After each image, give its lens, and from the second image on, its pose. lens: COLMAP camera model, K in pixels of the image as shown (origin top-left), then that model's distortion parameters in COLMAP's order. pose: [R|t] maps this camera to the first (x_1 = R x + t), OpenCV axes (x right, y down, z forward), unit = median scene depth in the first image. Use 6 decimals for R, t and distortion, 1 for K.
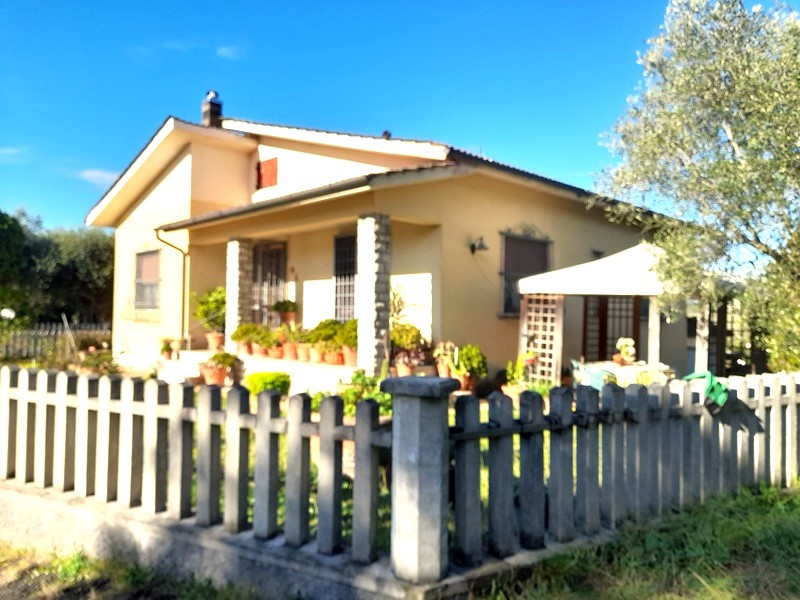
lens RADIAL K [[591.7, 0, 400.0], [0, 591.7, 300.0], [0, 0, 1]] dist [0.030590, -0.003109]
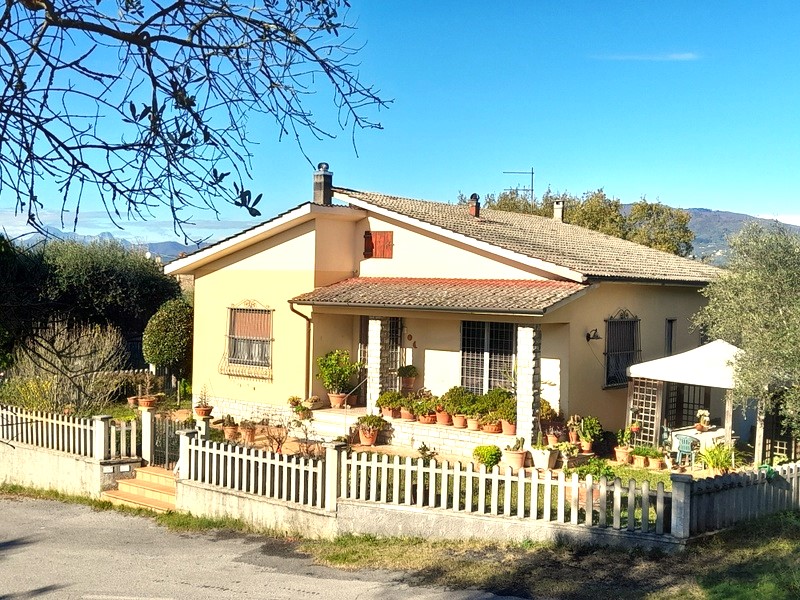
lens RADIAL K [[945.6, 0, 400.0], [0, 945.6, 300.0], [0, 0, 1]] dist [0.063535, -0.008507]
pose [[0.992667, 0.008901, 0.120554, -0.523442], [-0.014444, 0.998874, 0.045192, -0.254247], [-0.120016, -0.046602, 0.991678, -0.959538]]
